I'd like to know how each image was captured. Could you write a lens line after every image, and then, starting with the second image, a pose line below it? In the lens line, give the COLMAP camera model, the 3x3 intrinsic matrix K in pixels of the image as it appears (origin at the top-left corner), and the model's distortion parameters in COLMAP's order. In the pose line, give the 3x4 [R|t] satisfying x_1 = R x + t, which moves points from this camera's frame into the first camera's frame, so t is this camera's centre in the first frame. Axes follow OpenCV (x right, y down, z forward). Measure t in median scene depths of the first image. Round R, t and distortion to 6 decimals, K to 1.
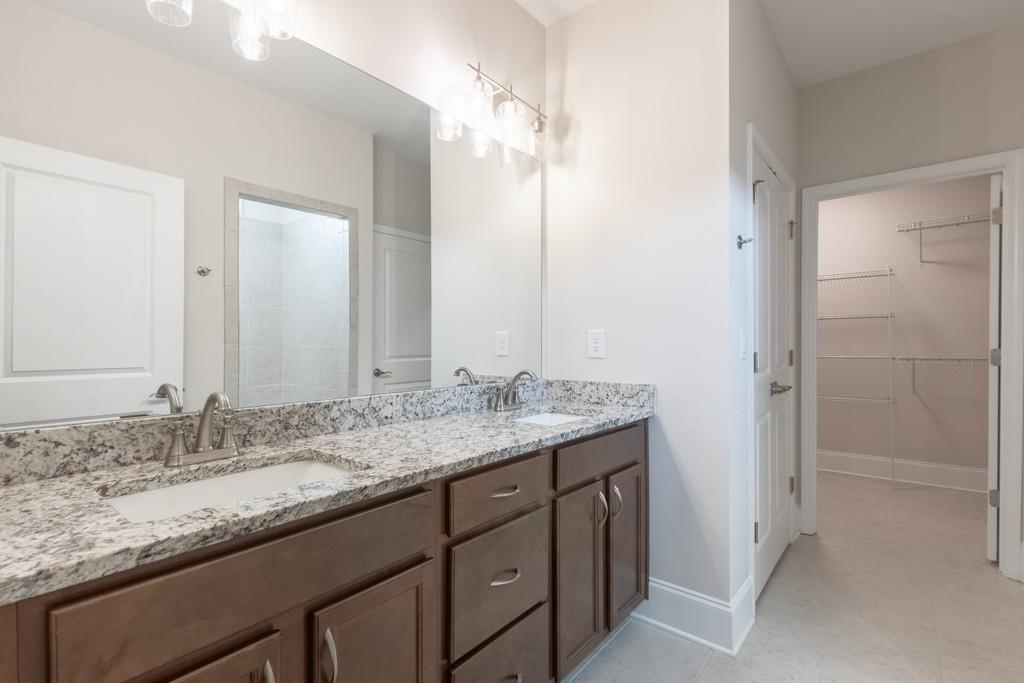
lens RADIAL K [[475.5, 0, 507.9], [0, 475.5, 342.4], [0, 0, 1]] dist [0.009670, -0.003998]
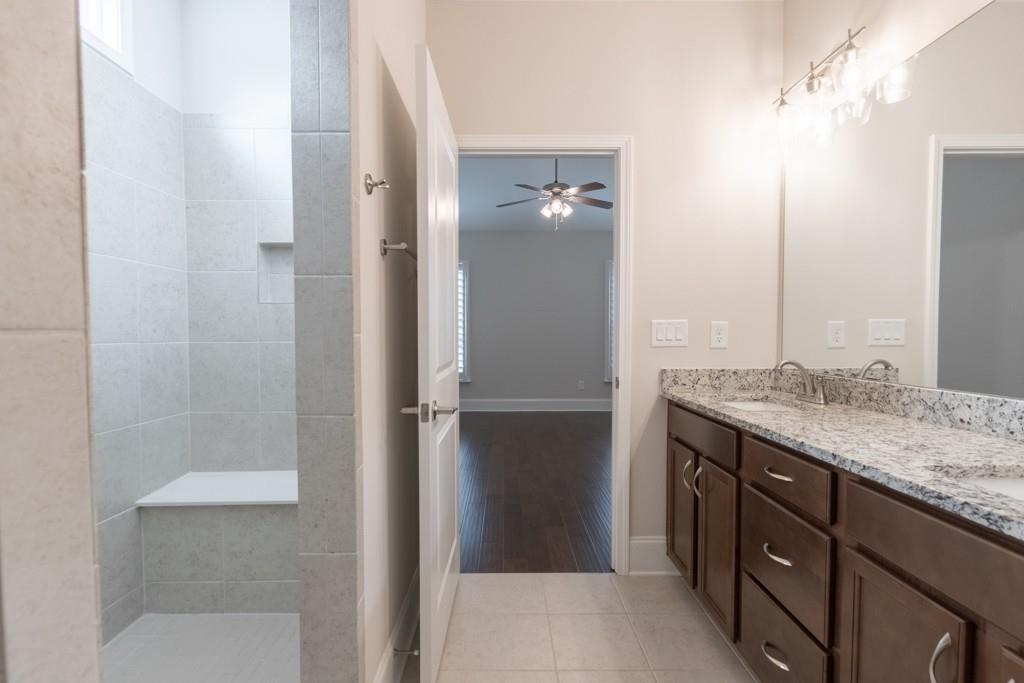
lens RADIAL K [[475.5, 0, 506.2], [0, 475.5, 344.2], [0, 0, 1]] dist [0.009670, -0.003998]
pose [[-0.769422, 0.020352, -0.638417, 0.766582], [0.008428, 0.999729, 0.021713, -0.002032], [0.638685, 0.011326, -0.769385, 0.963388]]
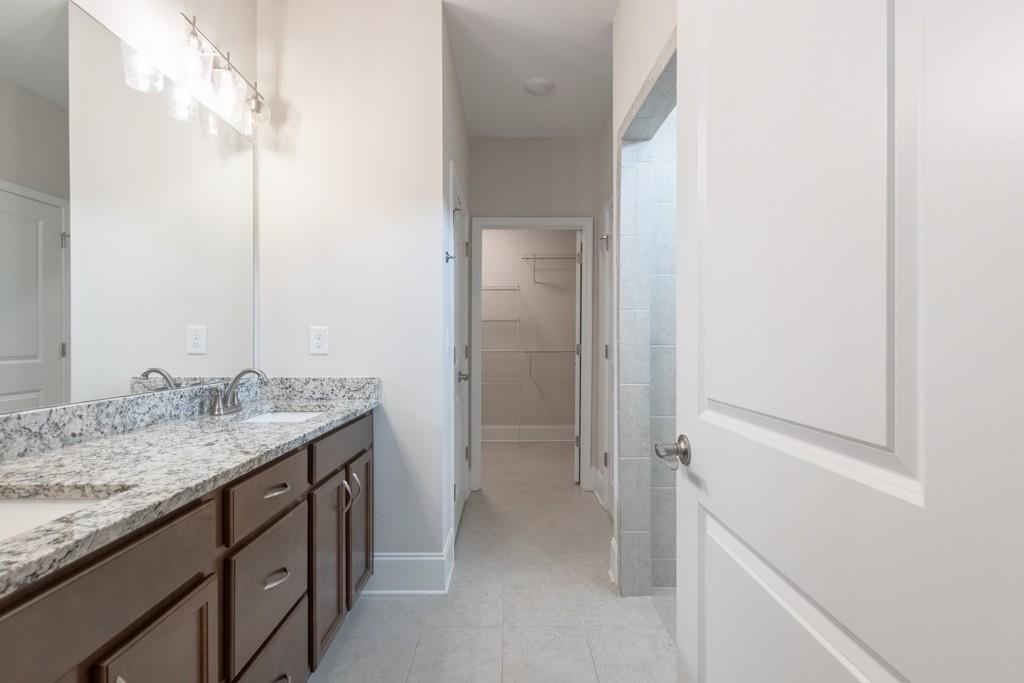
lens RADIAL K [[475.5, 0, 509.6], [0, 475.5, 341.5], [0, 0, 1]] dist [0.009670, -0.003998]
pose [[0.765514, 0.001199, 0.643418, -0.180984], [-0.003792, 0.999989, 0.002648, 0.001799], [-0.643408, -0.004467, 0.765511, -0.038196]]
